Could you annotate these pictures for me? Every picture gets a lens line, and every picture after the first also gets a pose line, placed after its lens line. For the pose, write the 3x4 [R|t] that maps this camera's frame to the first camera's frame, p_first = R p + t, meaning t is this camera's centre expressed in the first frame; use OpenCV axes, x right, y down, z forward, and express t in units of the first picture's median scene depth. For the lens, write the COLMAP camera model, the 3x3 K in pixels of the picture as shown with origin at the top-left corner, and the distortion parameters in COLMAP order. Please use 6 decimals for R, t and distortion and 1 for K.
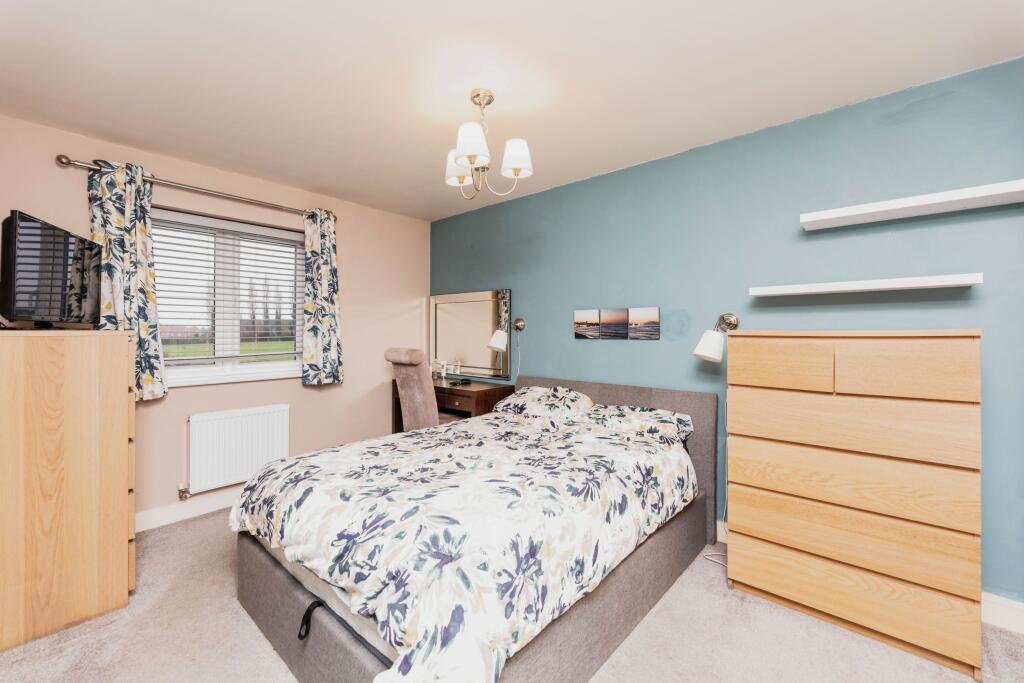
lens RADIAL K [[416.8, 0, 517.3], [0, 416.8, 335.1], [0, 0, 1]] dist [-0.001480, -0.000082]
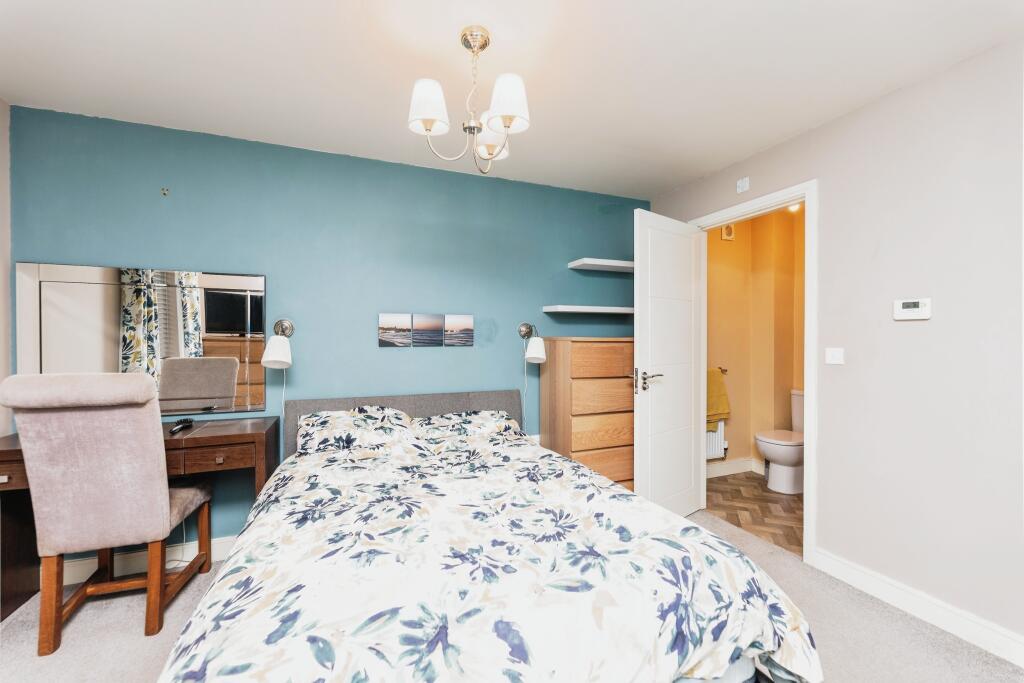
lens RADIAL K [[416.8, 0, 516.4], [0, 416.8, 338.4], [0, 0, 1]] dist [-0.001480, -0.000082]
pose [[0.451178, -0.001448, 0.892433, -0.564867], [0.007102, 0.999973, -0.001968, -0.005480], [-0.892406, 0.007227, 0.451176, 0.420061]]
